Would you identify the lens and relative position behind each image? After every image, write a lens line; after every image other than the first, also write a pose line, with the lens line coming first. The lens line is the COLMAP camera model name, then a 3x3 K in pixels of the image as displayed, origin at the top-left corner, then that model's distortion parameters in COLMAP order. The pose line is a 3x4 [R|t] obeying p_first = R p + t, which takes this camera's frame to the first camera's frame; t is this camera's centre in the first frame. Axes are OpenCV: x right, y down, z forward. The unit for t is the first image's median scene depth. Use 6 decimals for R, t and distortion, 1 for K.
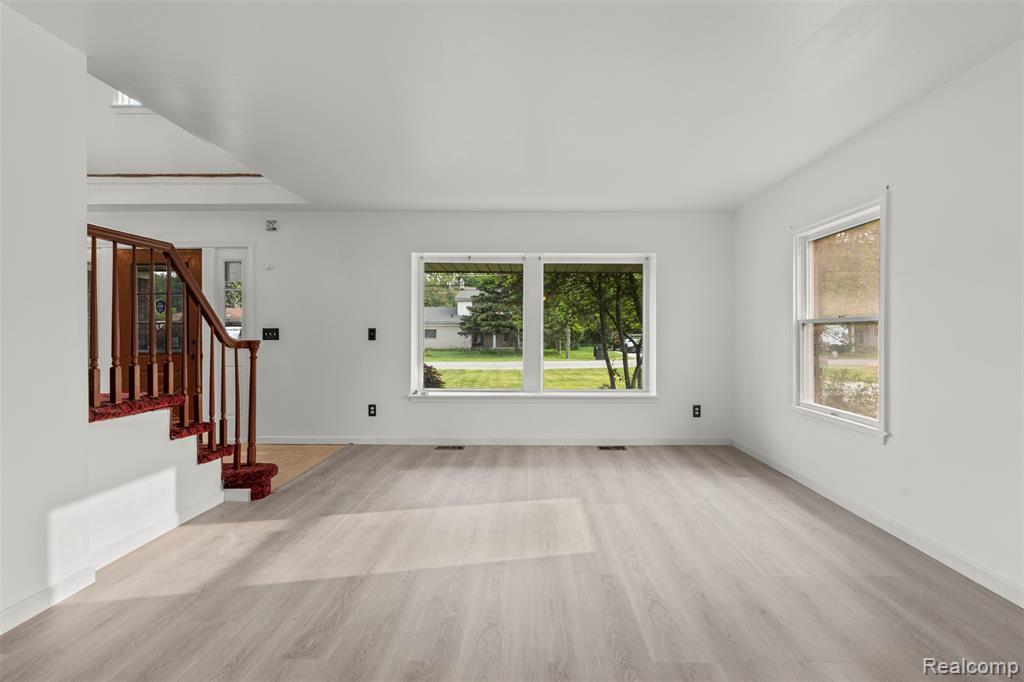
lens RADIAL K [[464.3, 0, 522.0], [0, 464.3, 335.6], [0, 0, 1]] dist [0.001789, 0.000411]
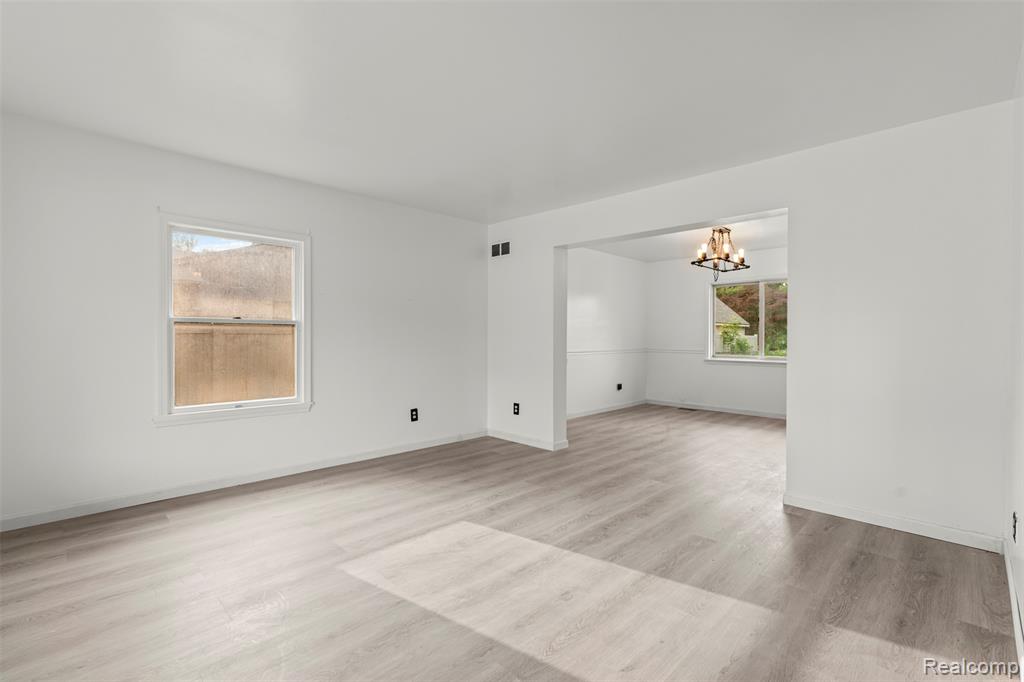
lens RADIAL K [[464.3, 0, 519.7], [0, 464.3, 340.5], [0, 0, 1]] dist [0.001789, 0.000411]
pose [[-0.726453, -0.012820, 0.687096, -0.813037], [-0.004034, 0.999888, 0.014391, -0.010313], [-0.687204, 0.007682, -0.726424, 1.912373]]
